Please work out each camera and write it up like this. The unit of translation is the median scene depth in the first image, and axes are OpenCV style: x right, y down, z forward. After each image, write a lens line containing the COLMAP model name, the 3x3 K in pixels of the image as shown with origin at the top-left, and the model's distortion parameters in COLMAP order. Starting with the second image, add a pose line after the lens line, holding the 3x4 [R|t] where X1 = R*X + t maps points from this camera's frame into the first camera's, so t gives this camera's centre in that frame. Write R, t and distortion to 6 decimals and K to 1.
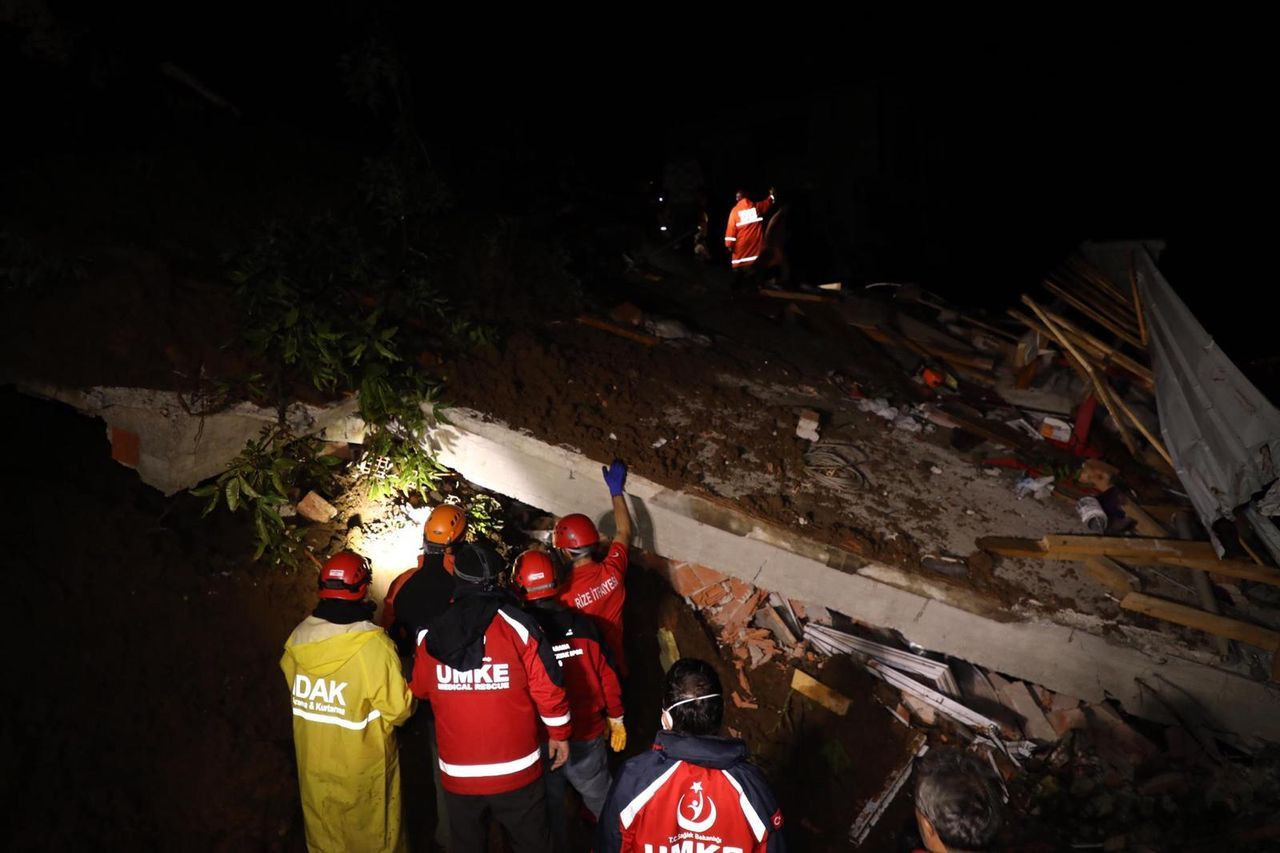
lens RADIAL K [[873.0, 0, 640.1], [0, 873.0, 429.7], [0, 0, 1]] dist [-0.074988, 0.038299]
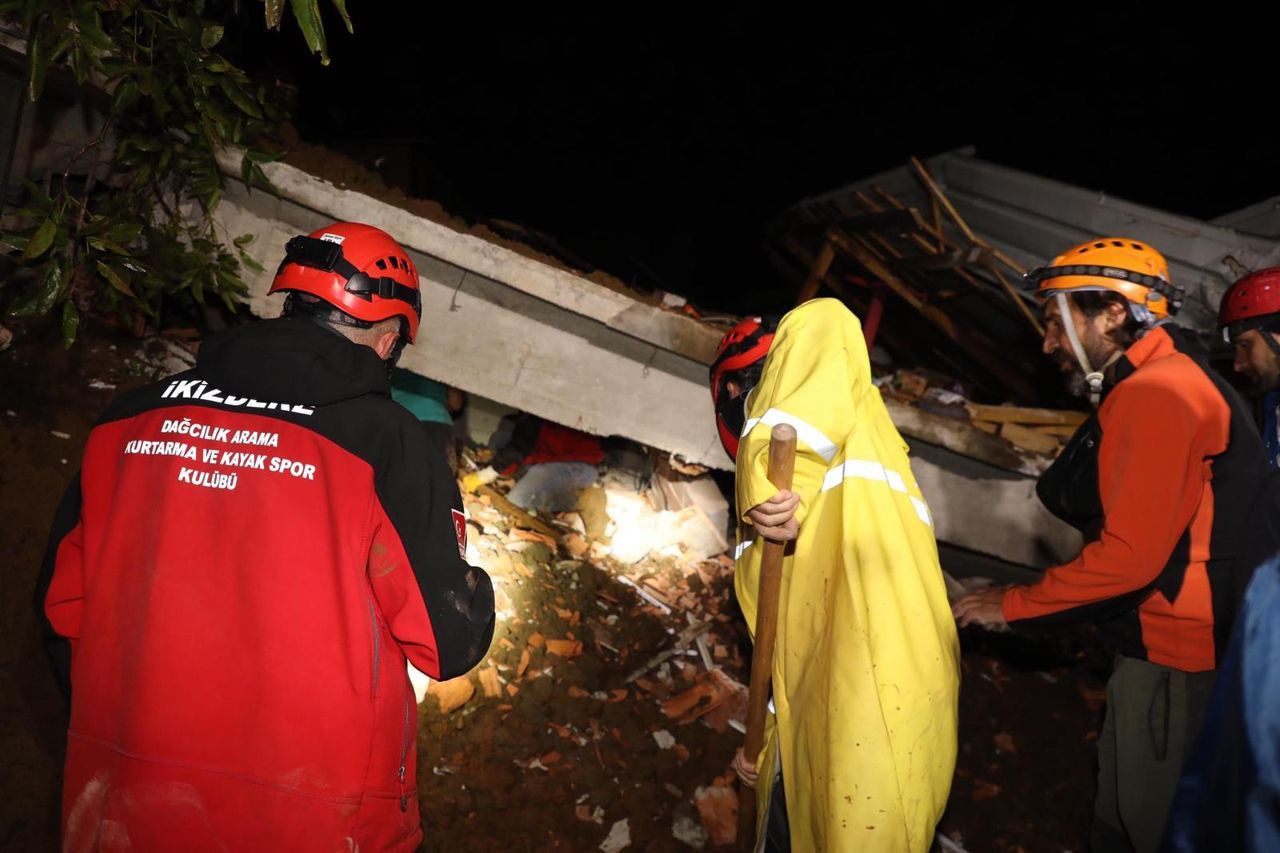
lens RADIAL K [[876.2, 0, 638.1], [0, 876.2, 430.0], [0, 0, 1]] dist [-0.074018, 0.039815]
pose [[0.840848, 0.010340, 0.541173, -0.331728], [0.042678, 0.995438, -0.085330, 0.218806], [-0.539586, 0.094846, 0.836571, 0.411102]]
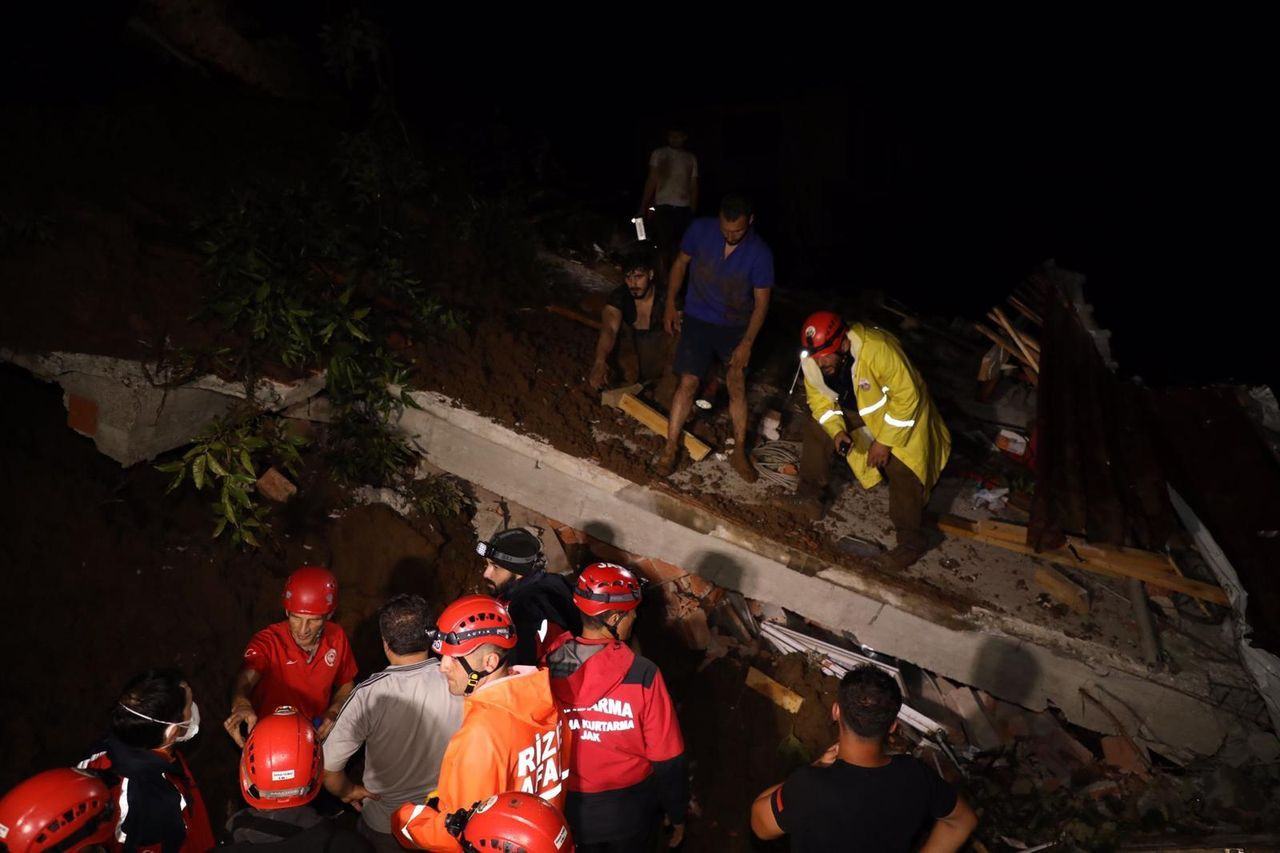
lens RADIAL K [[873.0, 0, 640.1], [0, 873.0, 429.7], [0, 0, 1]] dist [-0.074988, 0.038299]
pose [[0.997311, 0.050704, 0.052909, -0.016785], [-0.051408, 0.998605, 0.012032, -0.006310], [-0.052225, -0.014720, 0.998527, -0.002257]]
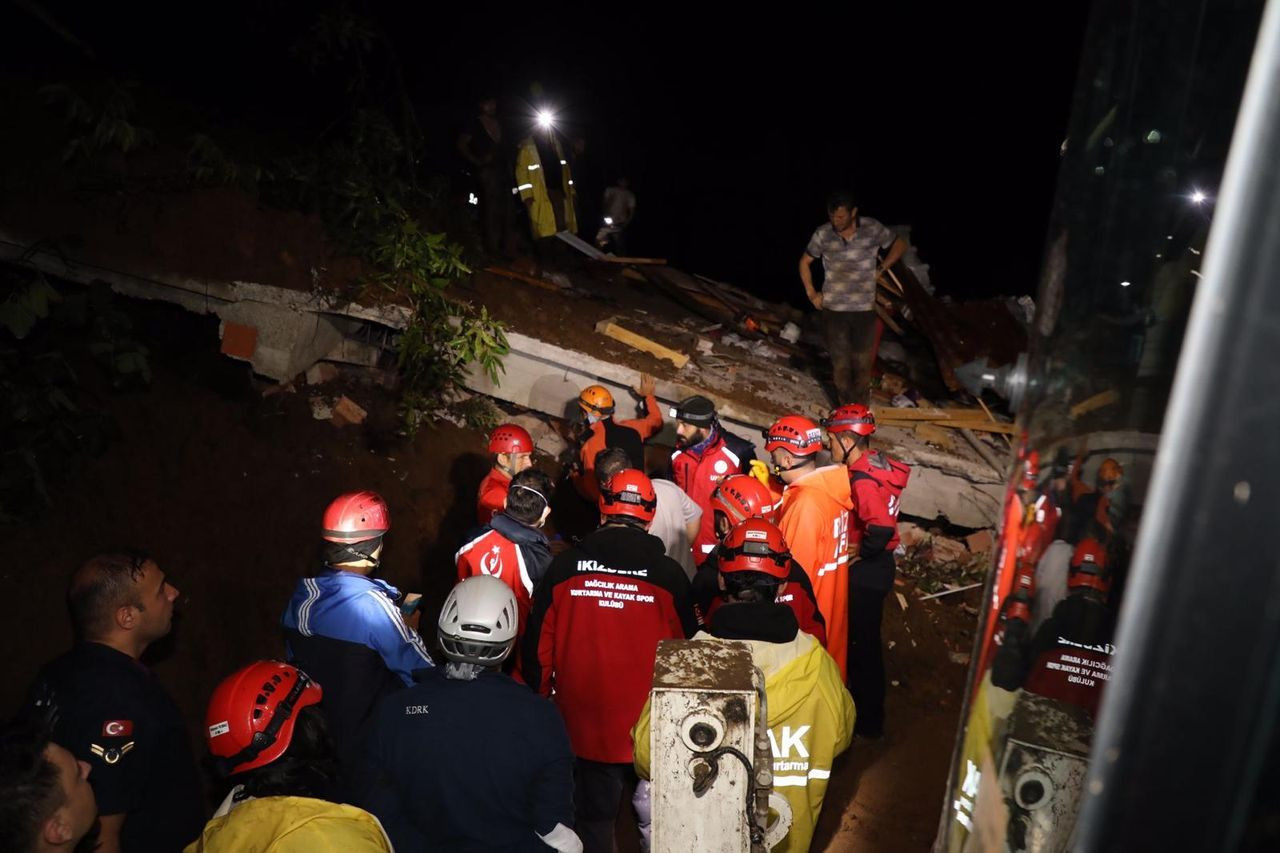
lens RADIAL K [[873.0, 0, 640.1], [0, 873.0, 429.7], [0, 0, 1]] dist [-0.074988, 0.038299]
pose [[0.926910, -0.036429, 0.373513, -0.472012], [0.038147, 0.999268, 0.002792, 0.132860], [-0.373341, 0.011660, 0.927621, -0.202857]]
